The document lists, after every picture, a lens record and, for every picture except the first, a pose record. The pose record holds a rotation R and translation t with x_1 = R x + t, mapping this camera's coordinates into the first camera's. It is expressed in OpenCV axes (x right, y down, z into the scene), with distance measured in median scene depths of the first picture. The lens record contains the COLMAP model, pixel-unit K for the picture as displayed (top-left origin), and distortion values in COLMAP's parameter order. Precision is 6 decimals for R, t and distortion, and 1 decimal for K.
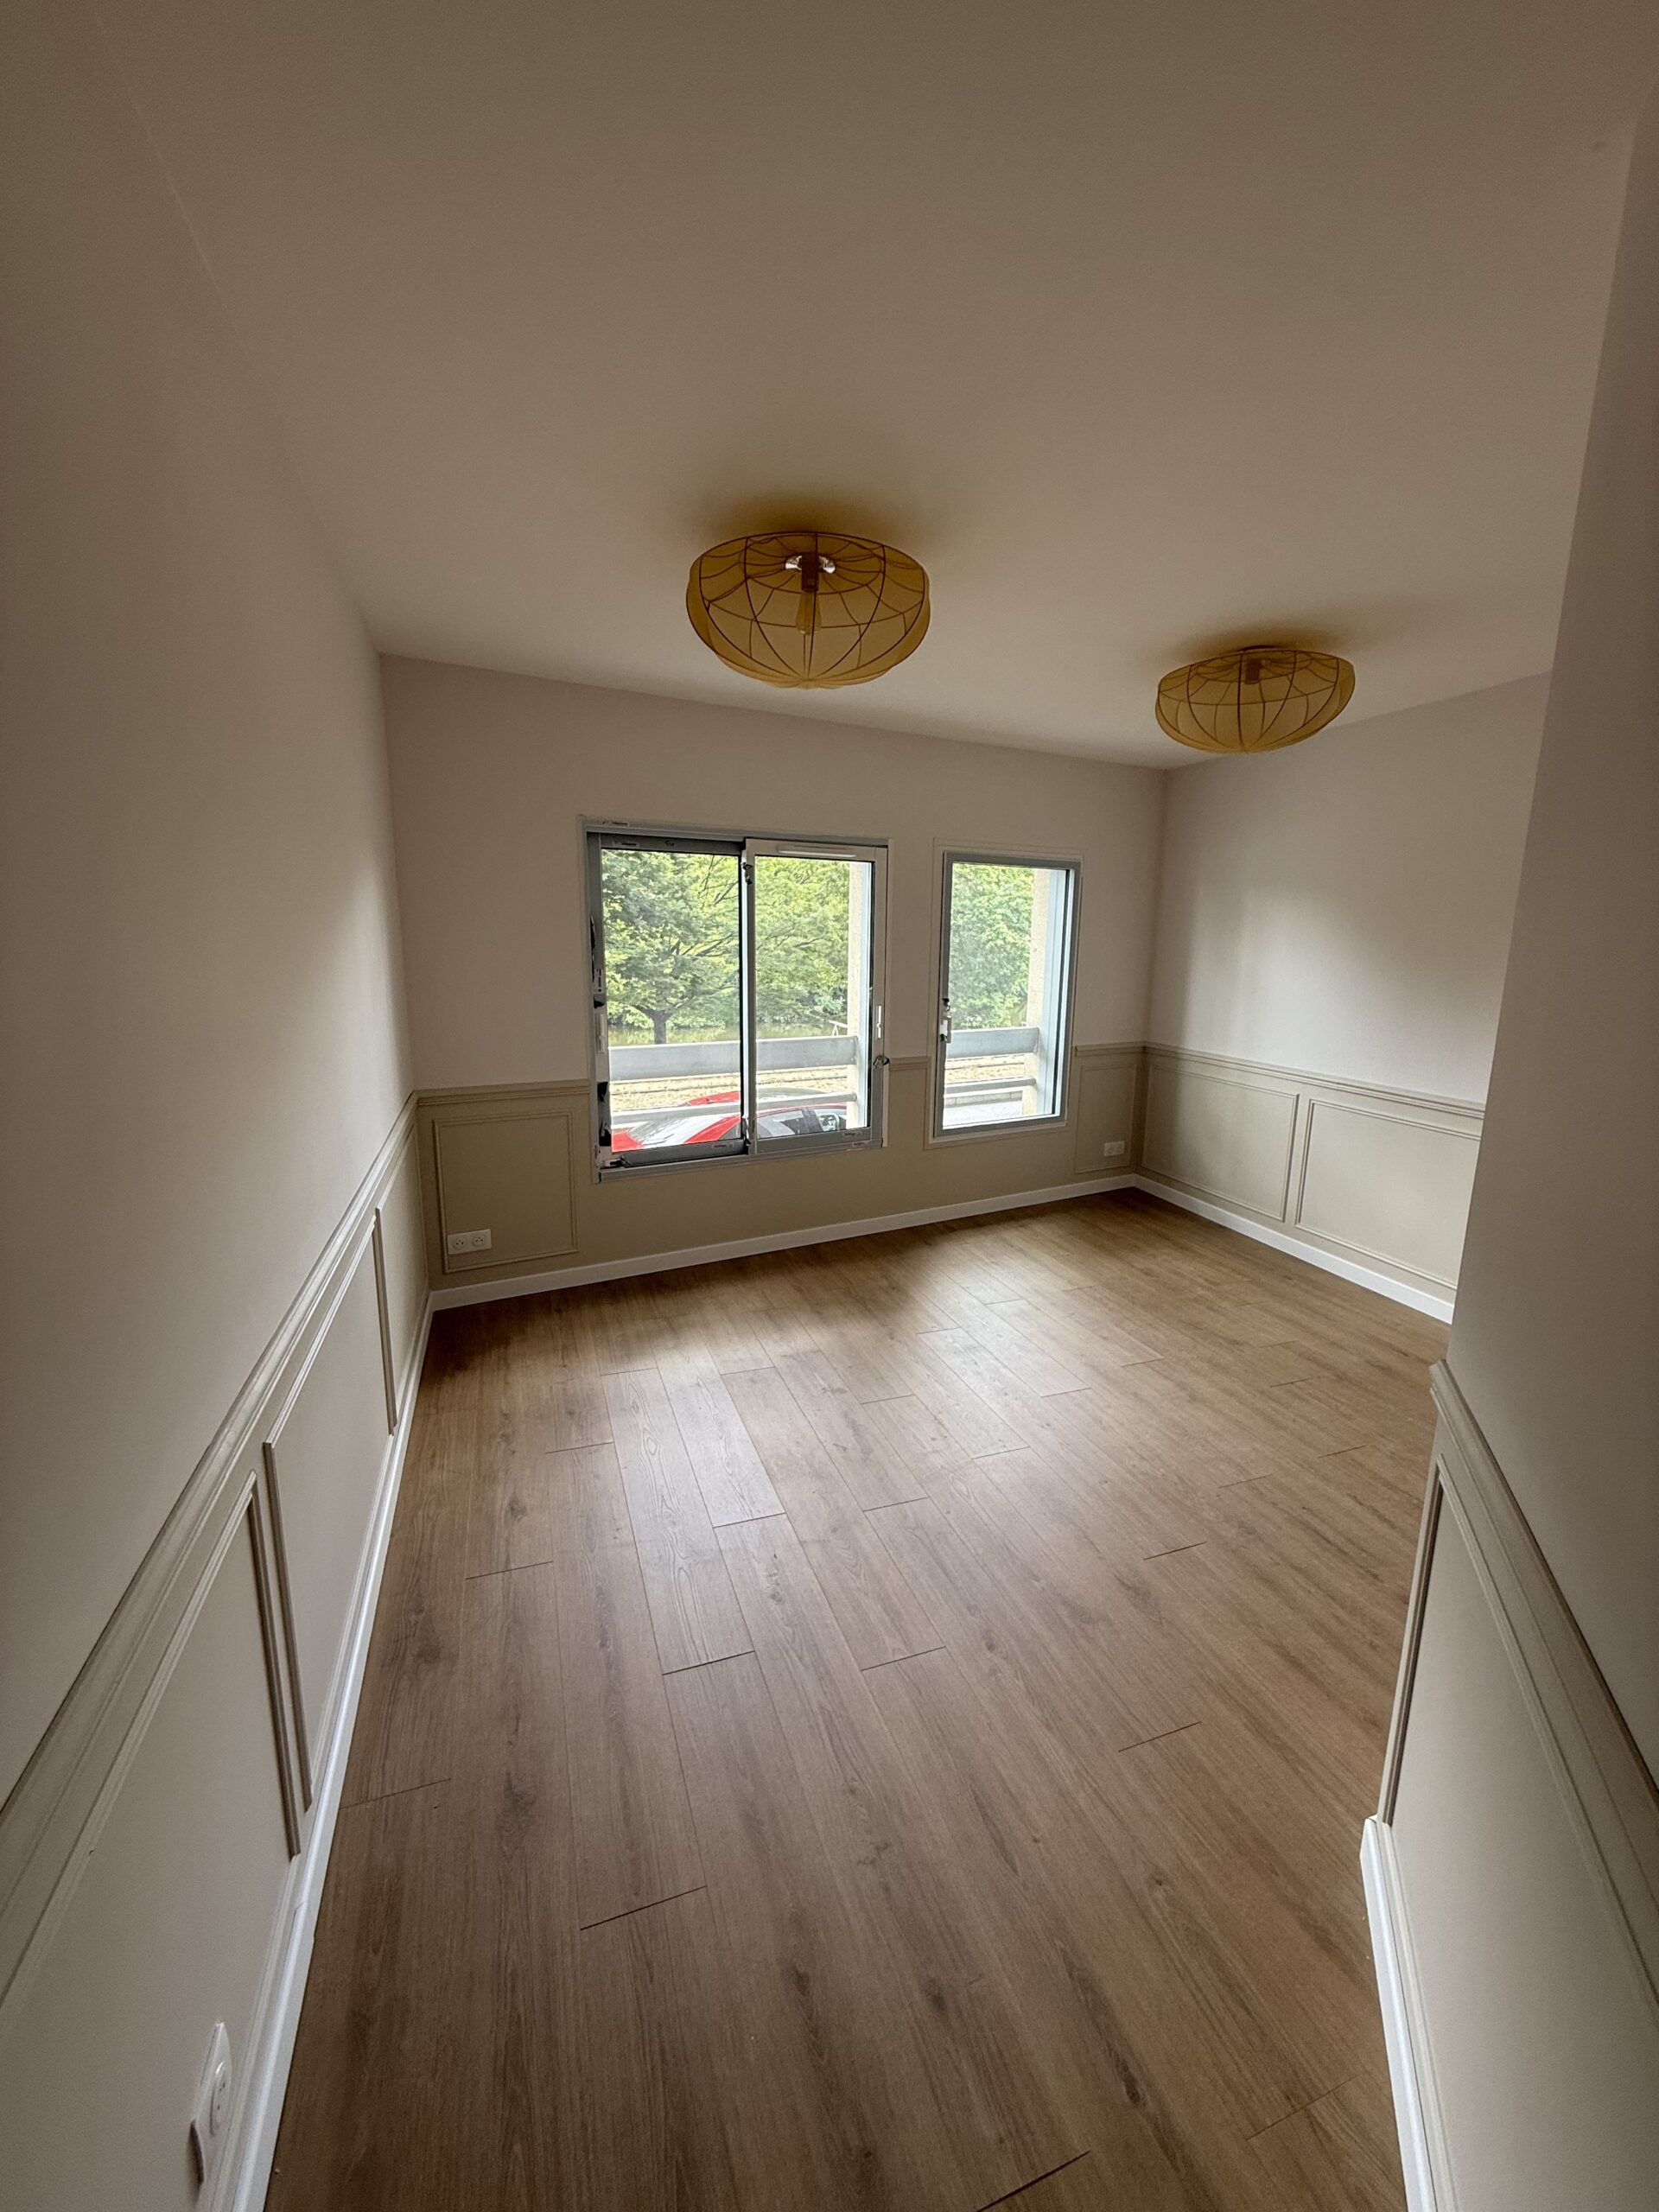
lens RADIAL K [[888.0, 0, 828.5], [0, 888.0, 1098.2], [0, 0, 1]] dist [0.000980, 0.000054]
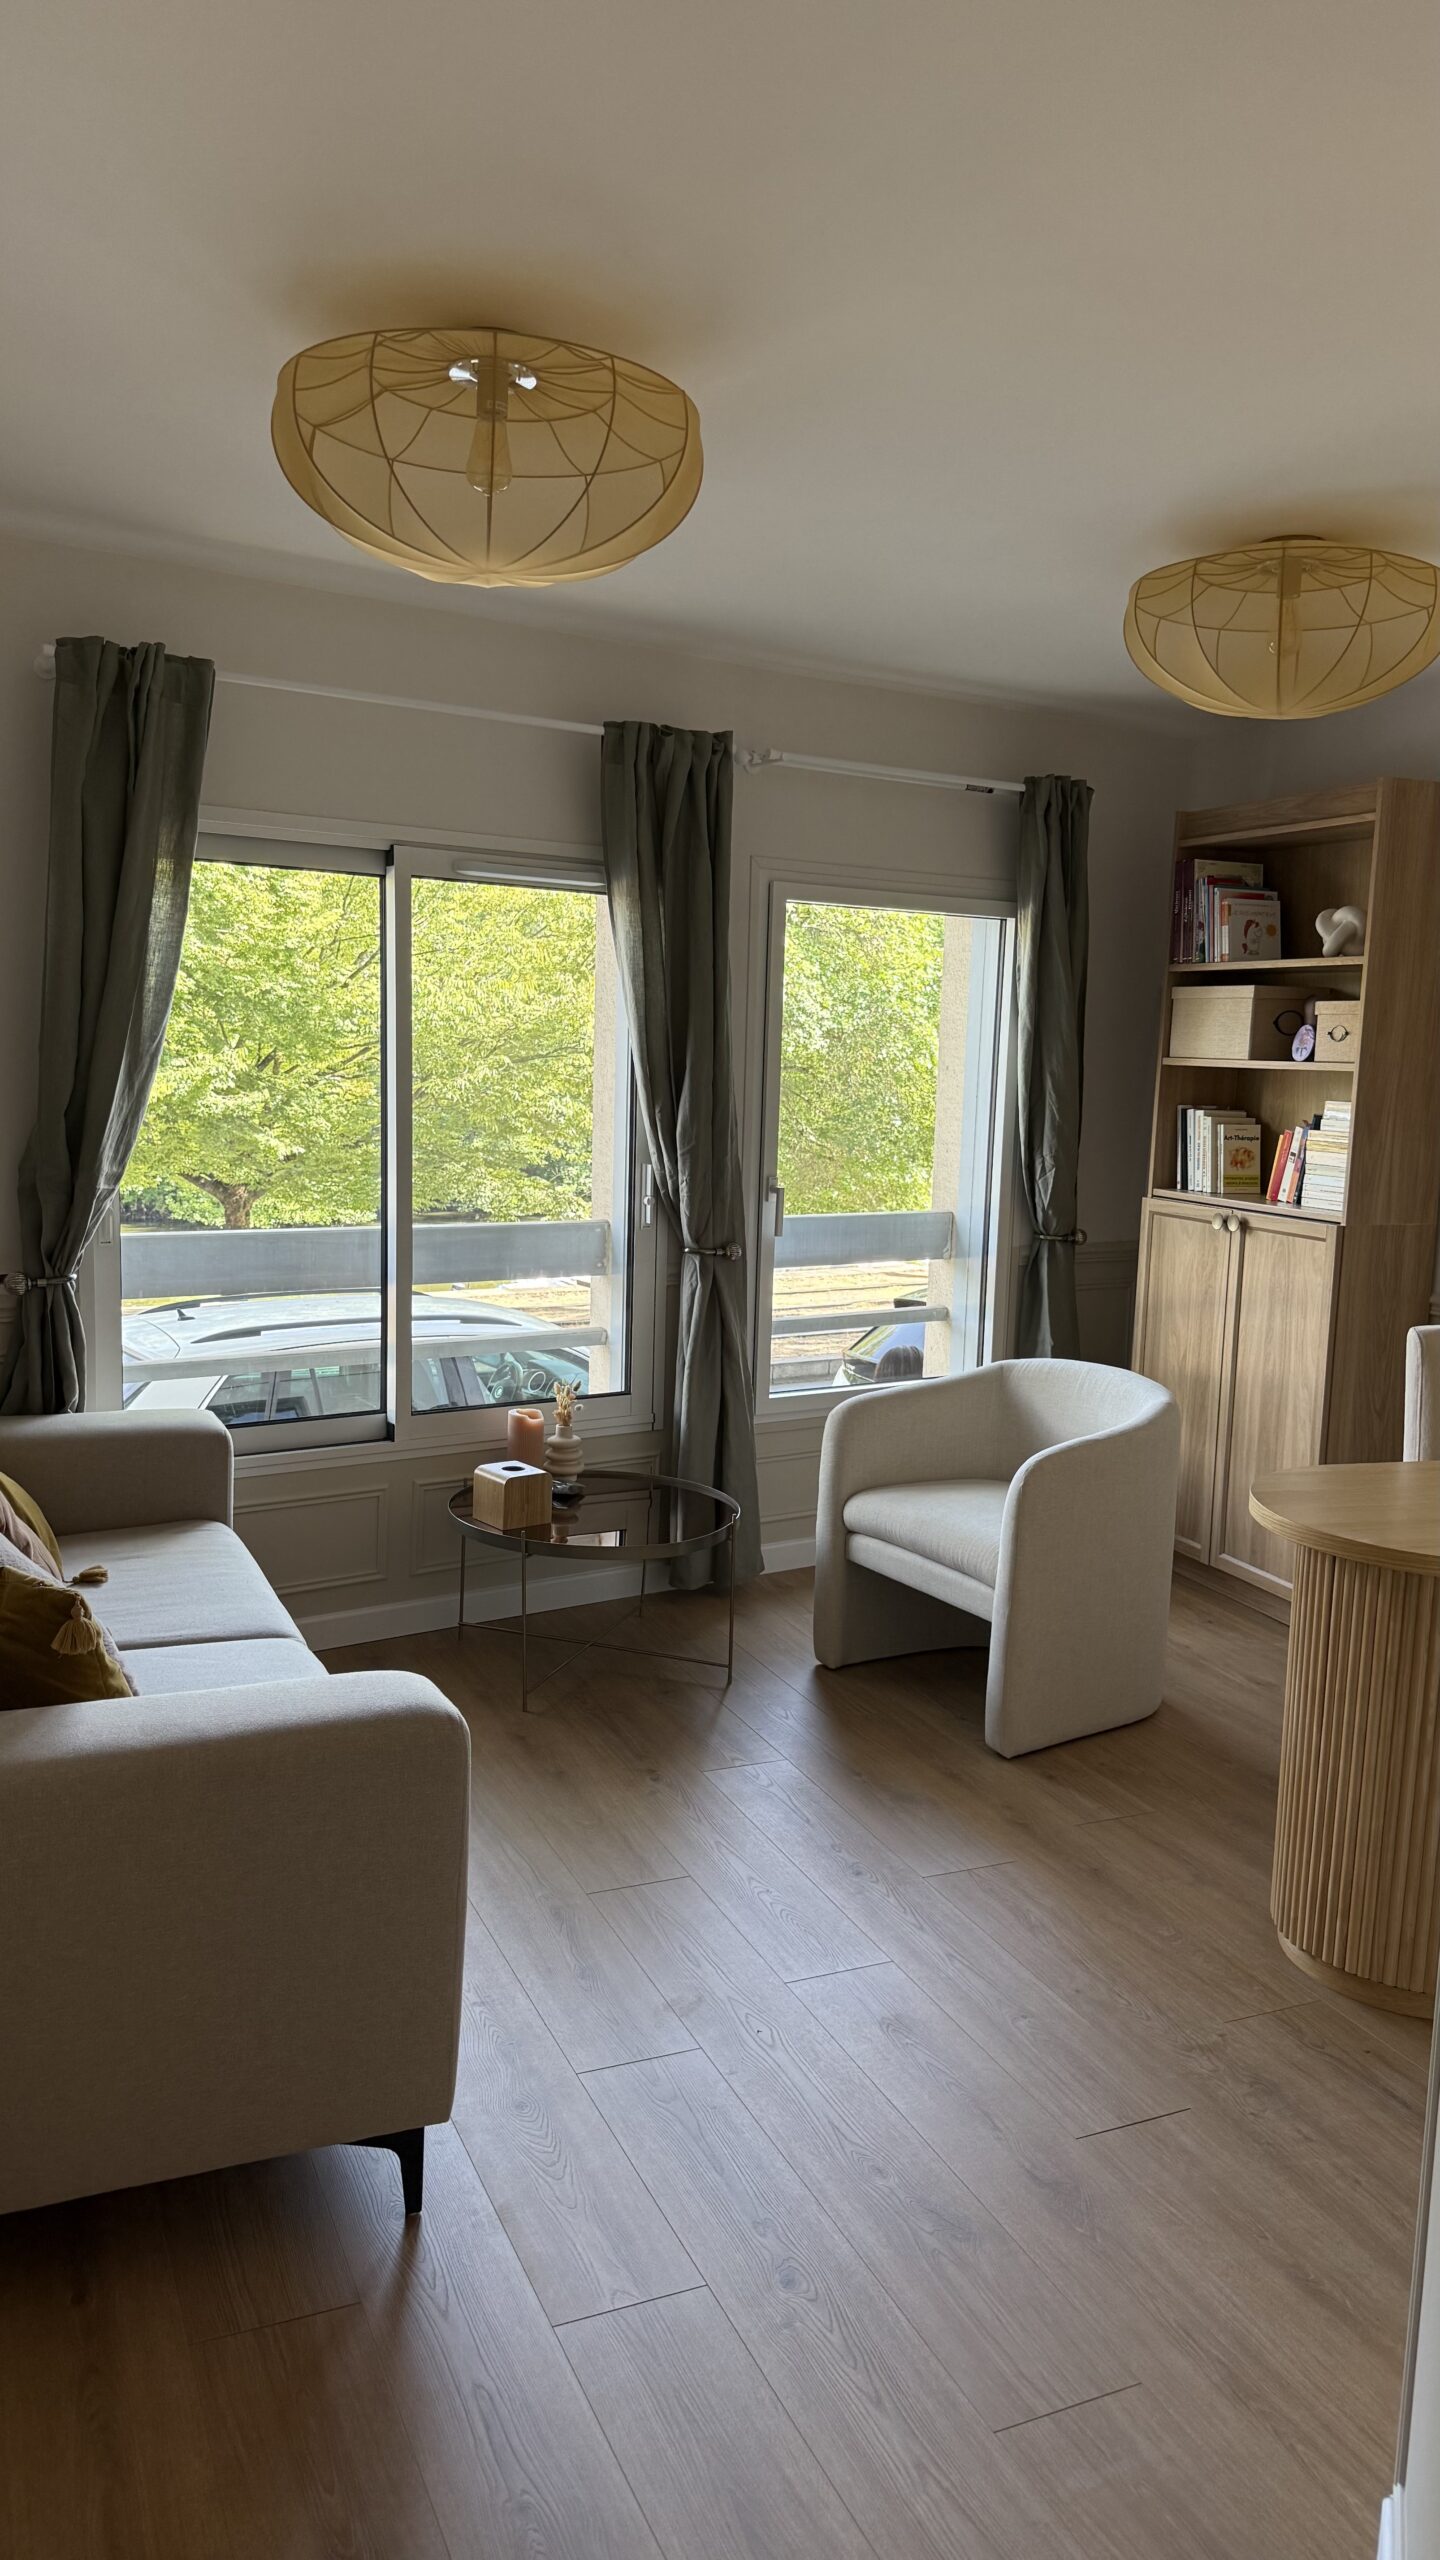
lens RADIAL K [[1801.8, 0, 719.4], [0, 1801.8, 1286.0], [0, 0, 1]] dist [0.006480, -0.012016]
pose [[0.997270, 0.008449, 0.073358, 0.044257], [-0.004919, 0.998827, -0.048167, 0.040471], [-0.073679, 0.047675, 0.996142, -0.136432]]
